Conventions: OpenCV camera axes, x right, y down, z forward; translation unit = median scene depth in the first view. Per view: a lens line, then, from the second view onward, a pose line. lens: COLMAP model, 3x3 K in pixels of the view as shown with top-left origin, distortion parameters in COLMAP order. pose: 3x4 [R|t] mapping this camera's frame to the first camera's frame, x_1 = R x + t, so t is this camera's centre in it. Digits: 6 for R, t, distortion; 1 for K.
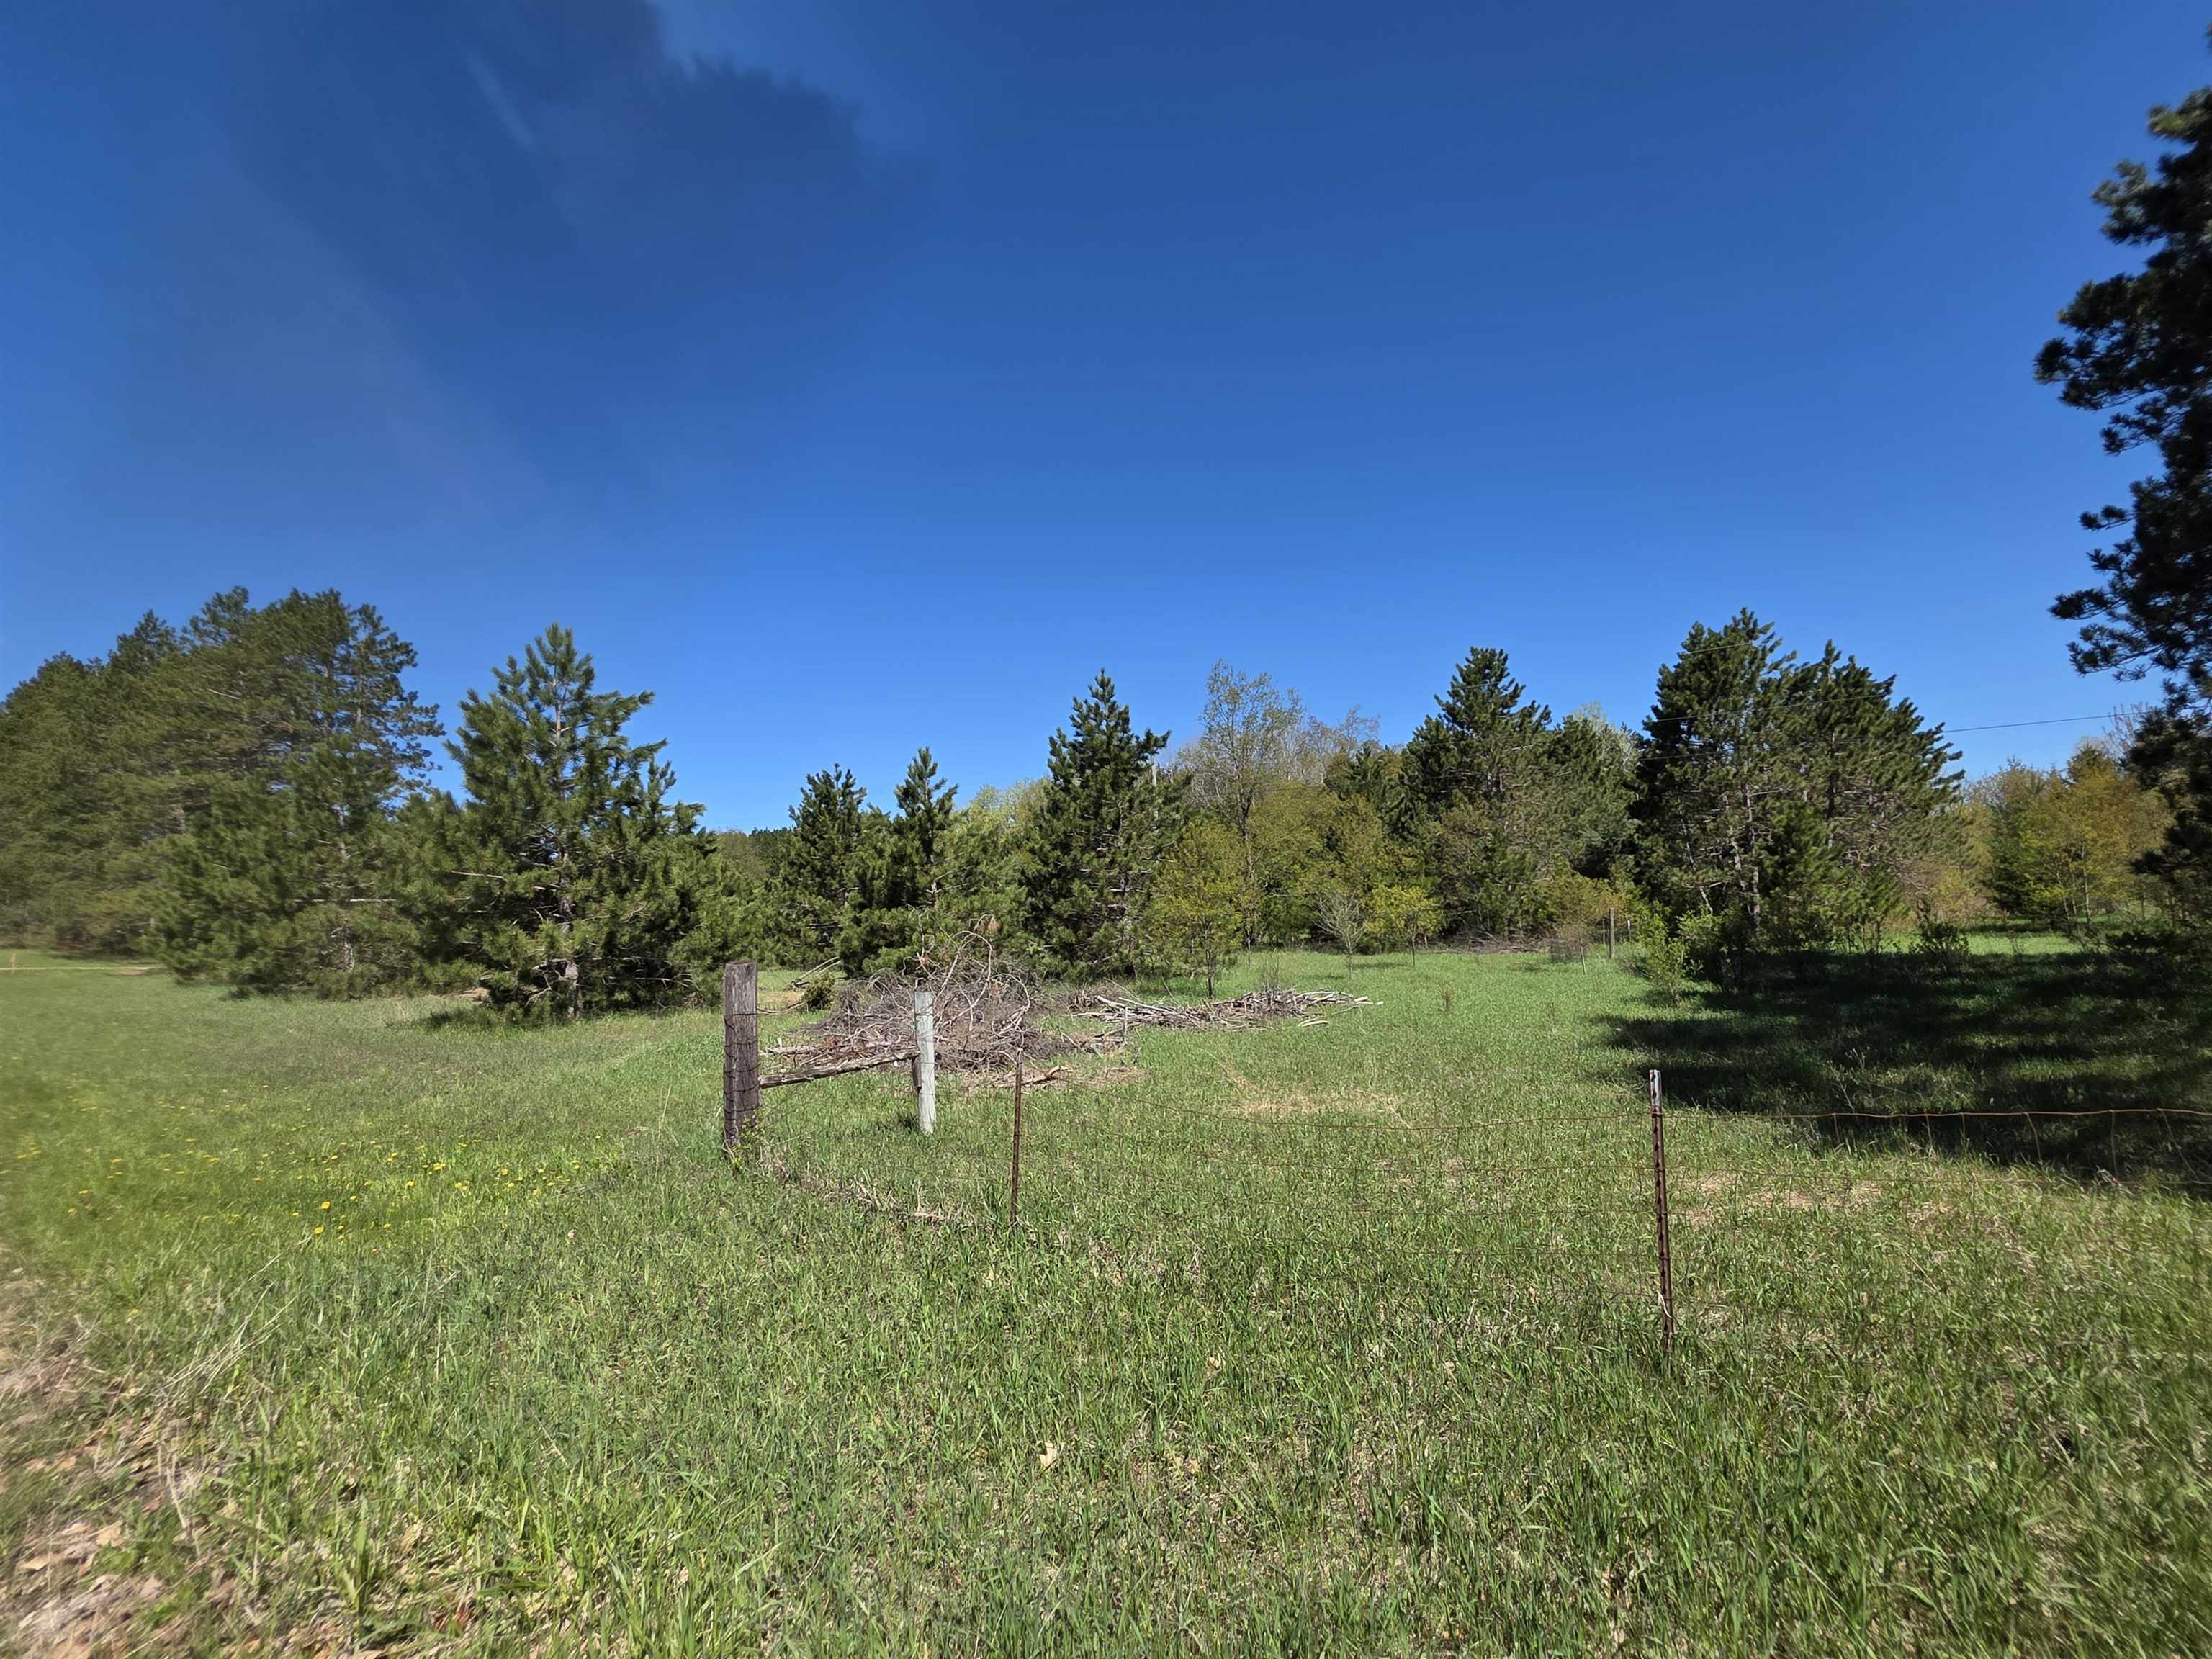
lens RADIAL K [[890.5, 0, 1106.0], [0, 890.5, 829.5], [0, 0, 1]] dist [-0.002218, -0.000215]
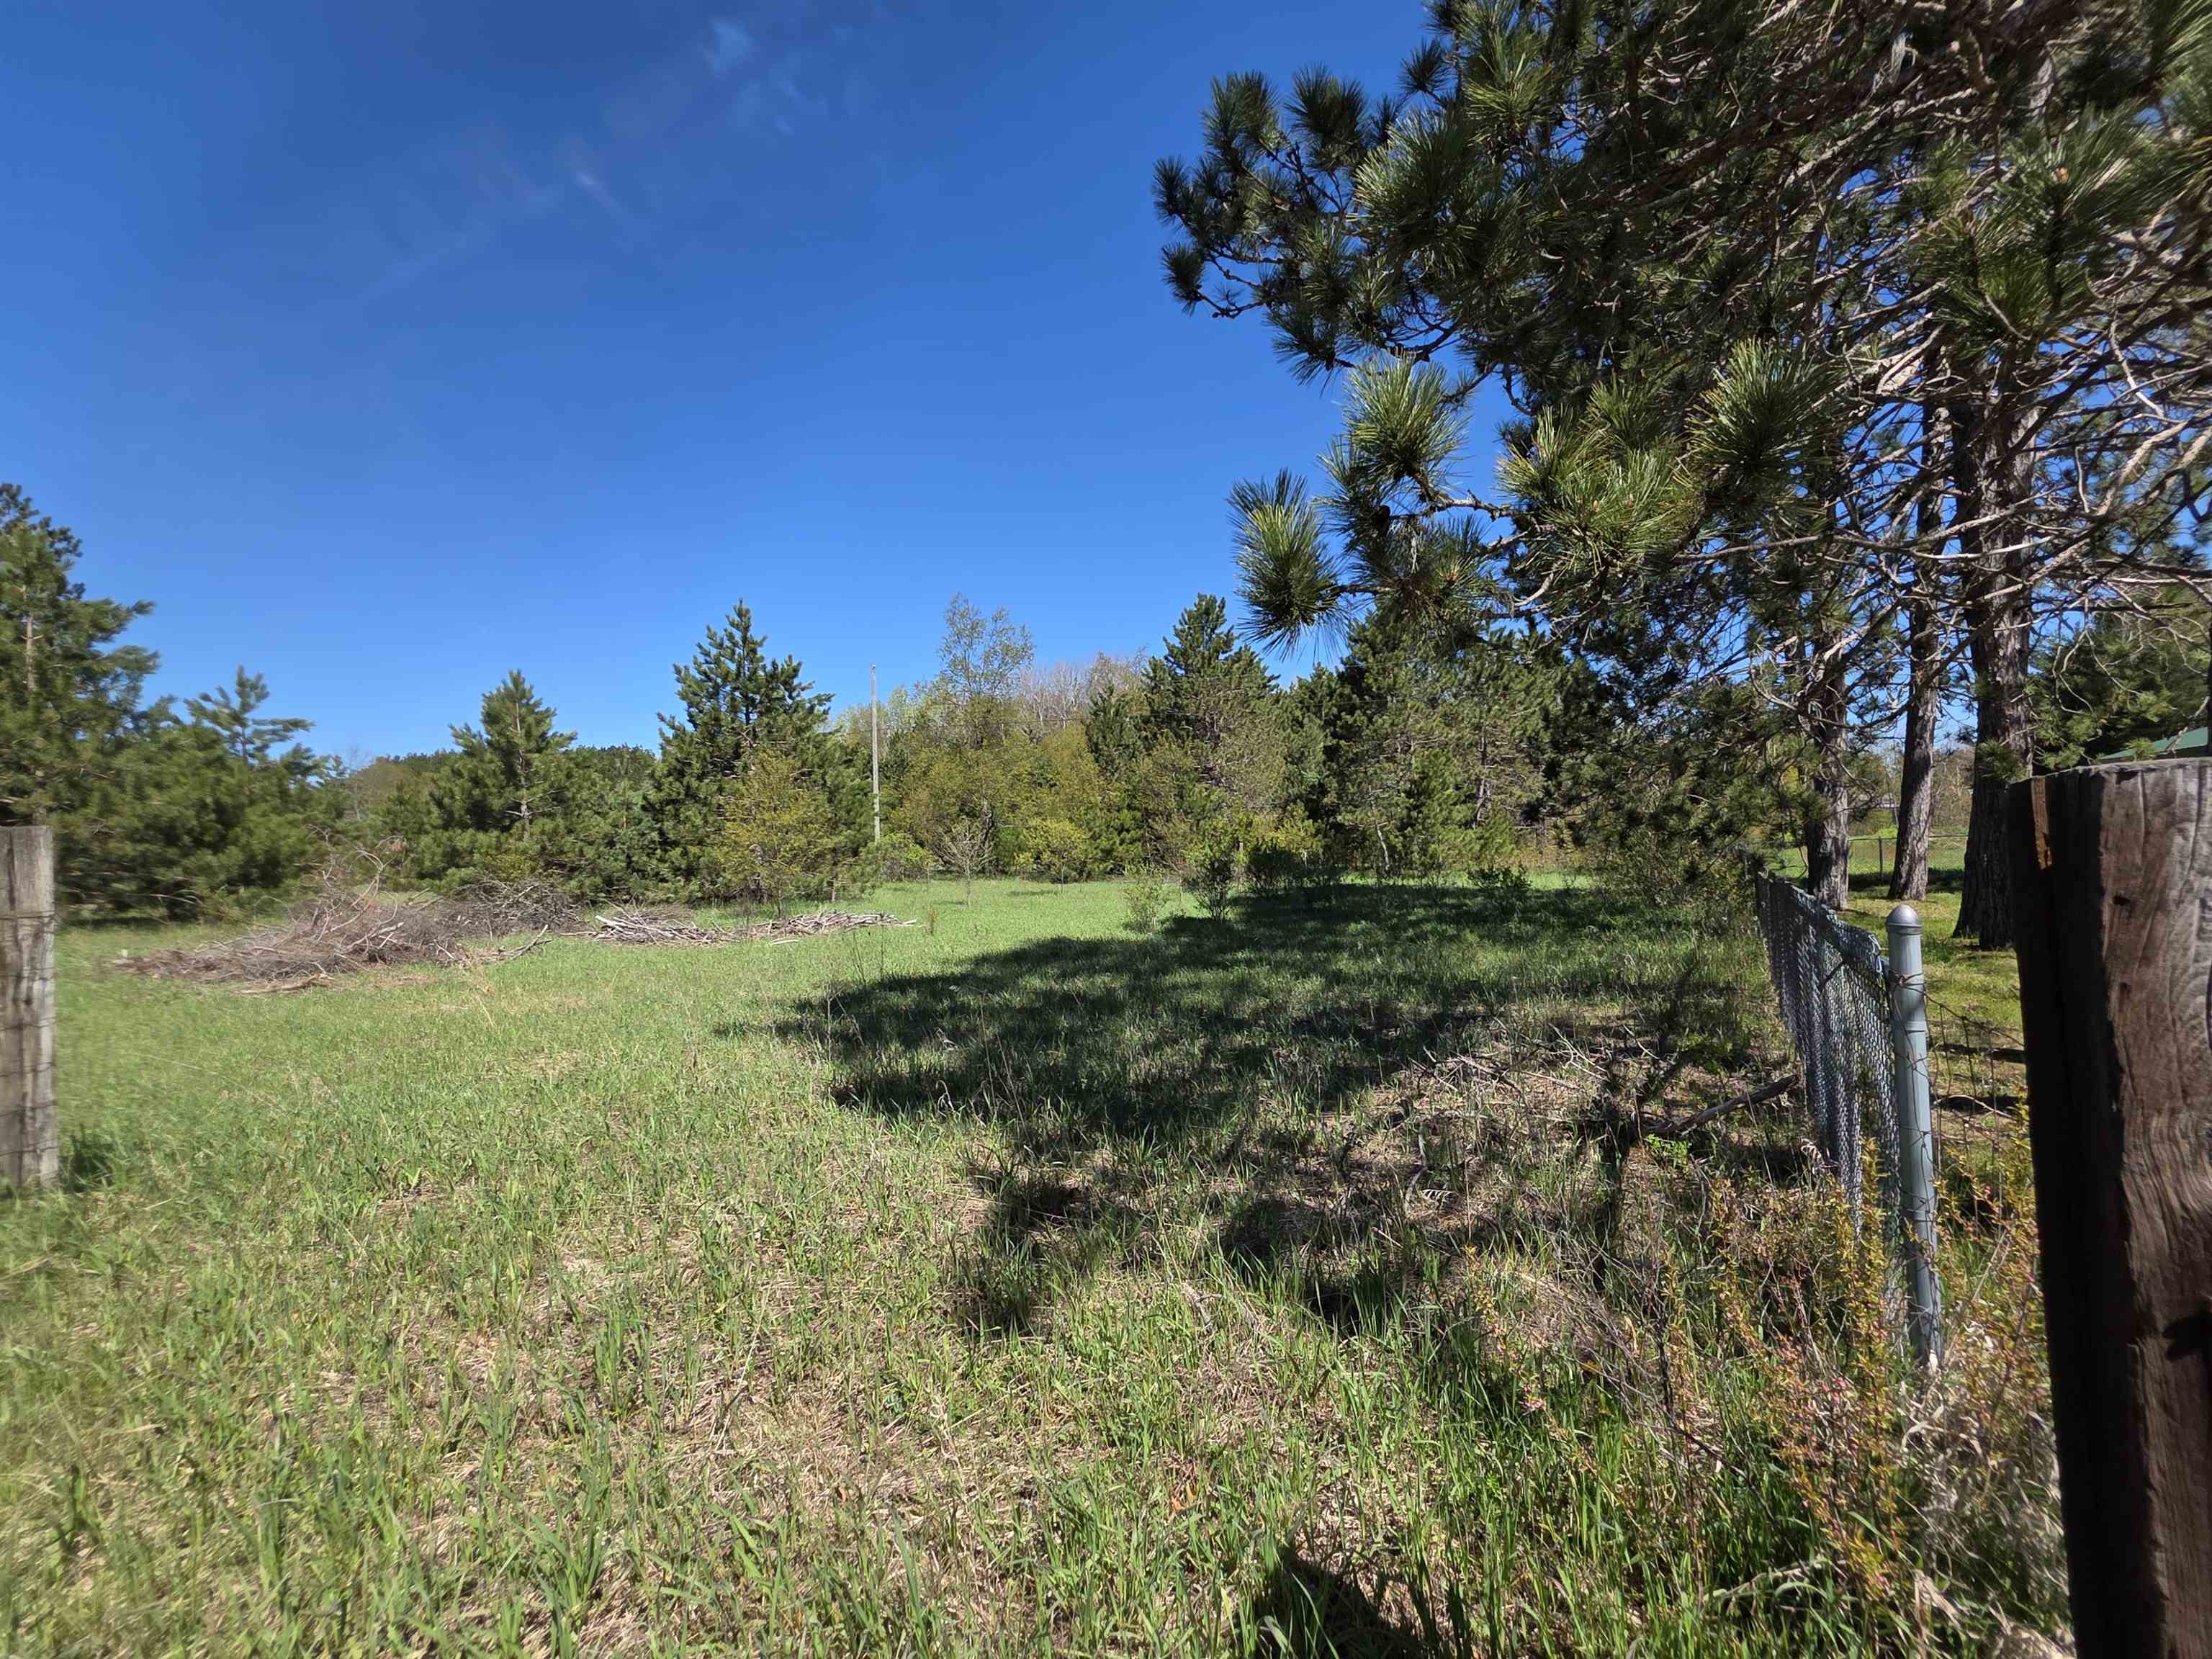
lens RADIAL K [[890.5, 0, 1106.0], [0, 890.5, 829.5], [0, 0, 1]] dist [-0.002218, -0.000215]
pose [[0.993157, 0.019753, 0.115108, 0.250472], [-0.028656, 0.996680, 0.076215, -0.006325], [-0.113220, -0.078992, 0.990425, -0.058528]]
